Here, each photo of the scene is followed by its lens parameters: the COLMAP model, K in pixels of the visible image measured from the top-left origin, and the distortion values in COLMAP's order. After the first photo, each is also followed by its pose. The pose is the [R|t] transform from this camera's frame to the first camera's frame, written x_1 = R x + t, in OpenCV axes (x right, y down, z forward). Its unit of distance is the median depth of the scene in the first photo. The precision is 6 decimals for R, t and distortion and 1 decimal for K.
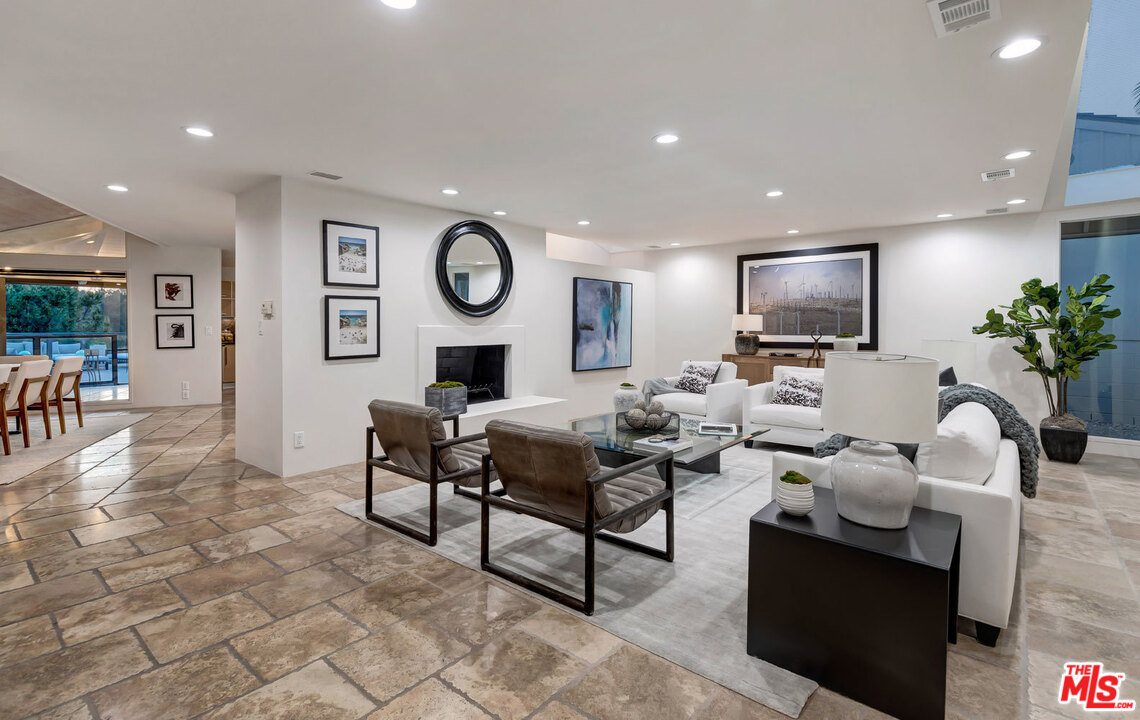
lens RADIAL K [[534.4, 0, 571.5], [0, 534.4, 336.1], [0, 0, 1]] dist [0.000356, 0.000358]
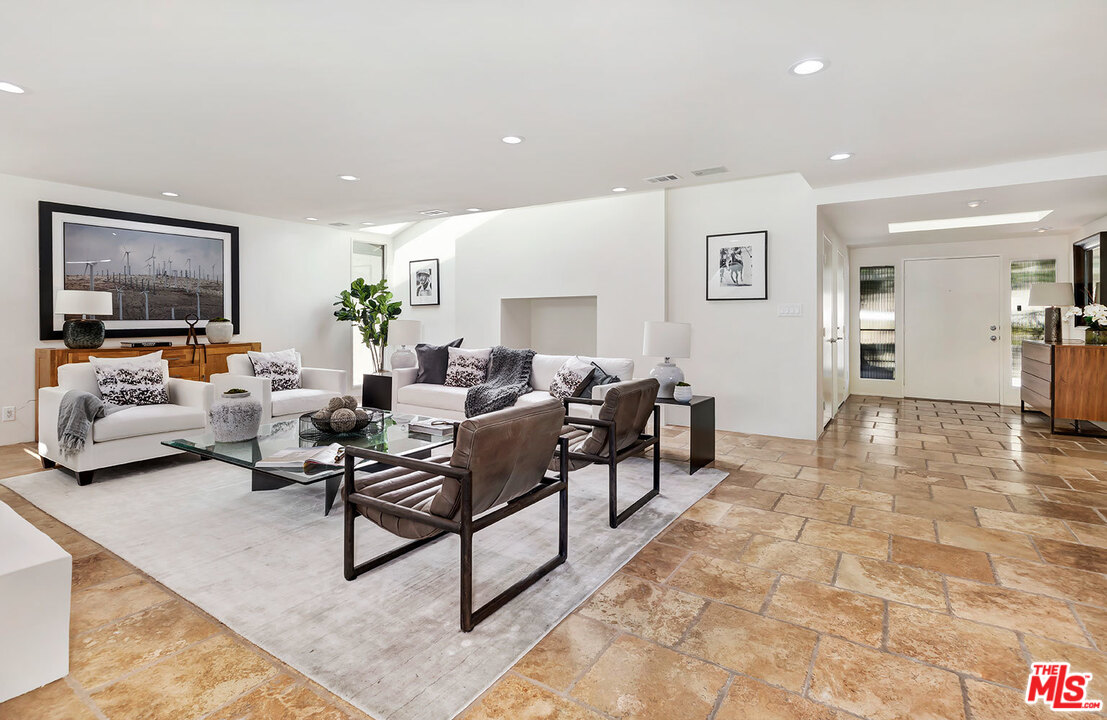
lens RADIAL K [[510.6, 0, 552.5], [0, 510.6, 334.9], [0, 0, 1]] dist [-0.000108, -0.000041]
pose [[-0.089945, -0.035773, 0.995304, -1.089691], [0.015480, 0.999184, 0.037312, 0.003175], [-0.995826, 0.018764, -0.089318, 1.233771]]
